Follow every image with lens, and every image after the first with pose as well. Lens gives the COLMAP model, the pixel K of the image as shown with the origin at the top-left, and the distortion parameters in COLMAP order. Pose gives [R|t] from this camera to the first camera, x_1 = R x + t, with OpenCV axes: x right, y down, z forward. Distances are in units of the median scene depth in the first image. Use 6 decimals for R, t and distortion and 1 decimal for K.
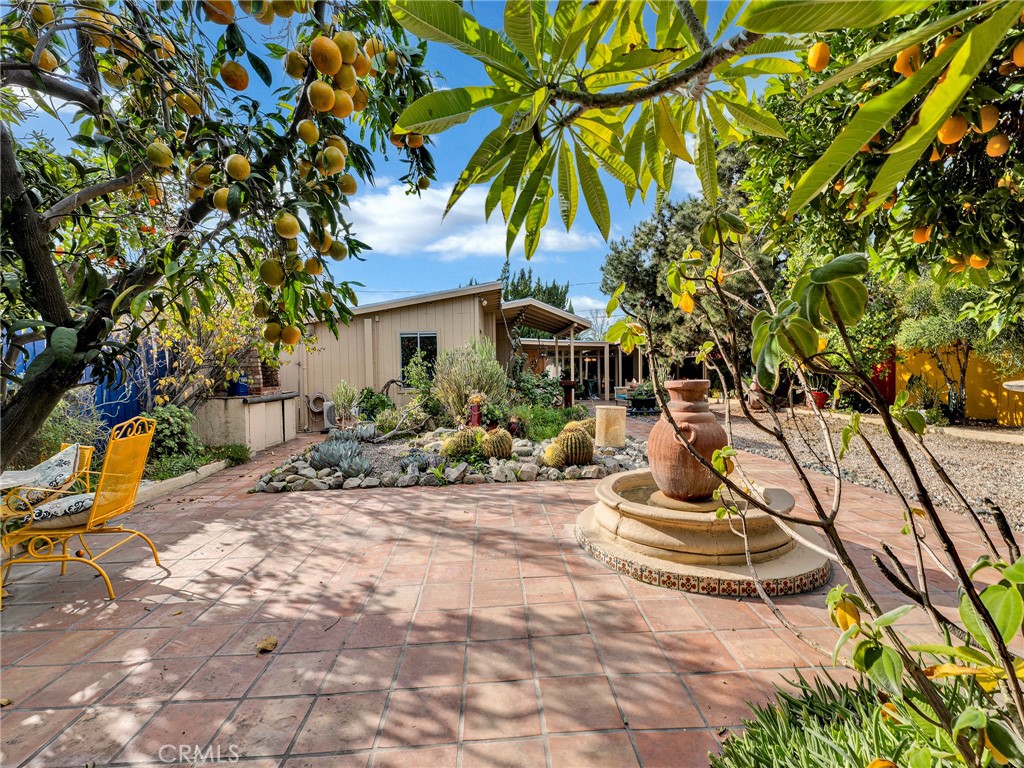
lens RADIAL K [[466.9, 0, 514.1], [0, 466.9, 389.9], [0, 0, 1]] dist [-0.004332, -0.000589]
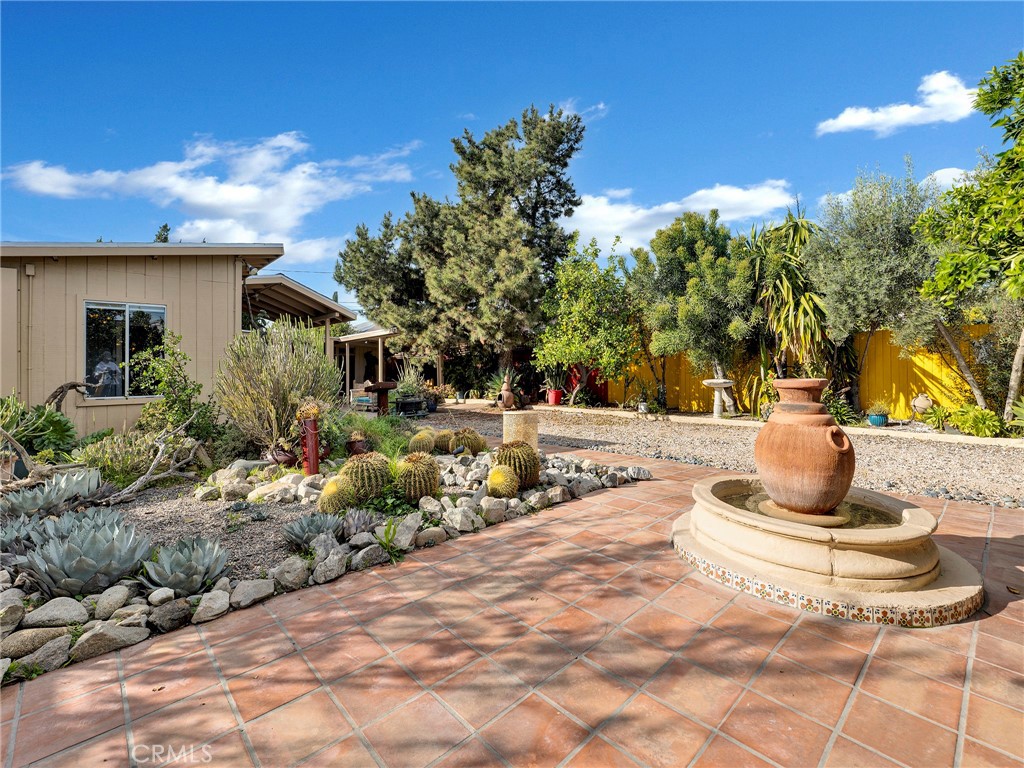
lens RADIAL K [[461.6, 0, 509.9], [0, 461.6, 381.7], [0, 0, 1]] dist [0.000549, -0.000891]
pose [[0.761551, -0.007246, 0.648065, -0.281781], [0.020956, 0.999690, -0.013448, -0.006251], [-0.647766, 0.023823, 0.761467, 0.305811]]
